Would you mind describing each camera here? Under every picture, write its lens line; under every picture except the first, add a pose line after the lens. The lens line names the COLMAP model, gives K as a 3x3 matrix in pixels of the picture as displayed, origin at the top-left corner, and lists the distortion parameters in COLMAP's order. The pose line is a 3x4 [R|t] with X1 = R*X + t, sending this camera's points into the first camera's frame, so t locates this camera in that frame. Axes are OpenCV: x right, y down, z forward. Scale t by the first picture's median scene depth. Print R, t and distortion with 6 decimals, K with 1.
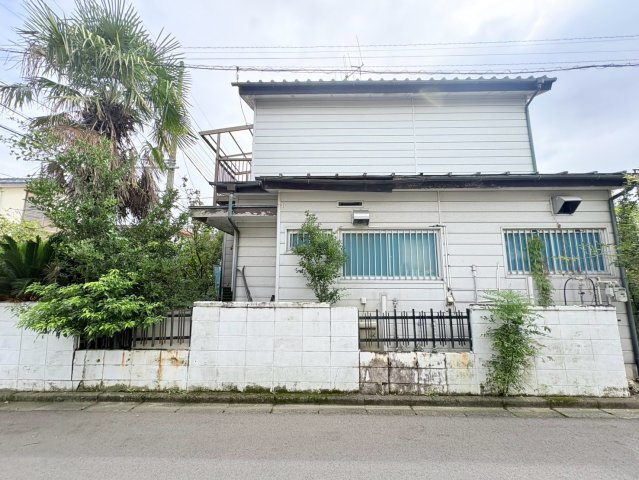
lens RADIAL K [[254.3, 0, 319.6], [0, 254.3, 240.9], [0, 0, 1]] dist [0.001442, -0.000057]
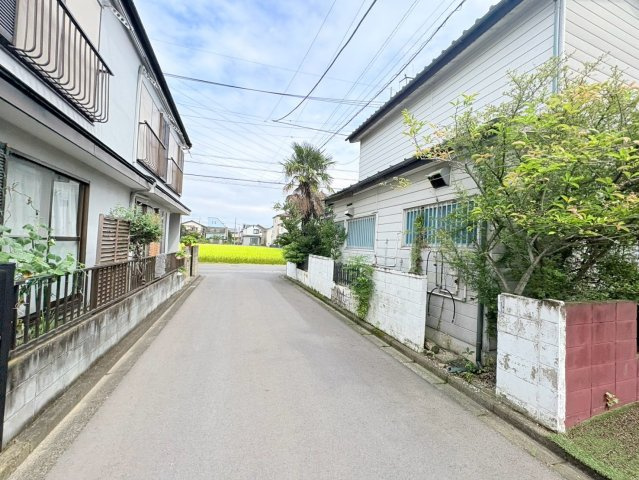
lens RADIAL K [[254.3, 0, 319.0], [0, 254.3, 242.0], [0, 0, 1]] dist [0.001442, -0.000057]
pose [[0.348096, 0.000839, -0.937459, 1.866322], [0.082355, 0.996106, 0.031471, 0.040079], [0.933834, -0.088159, 0.346671, 0.205047]]
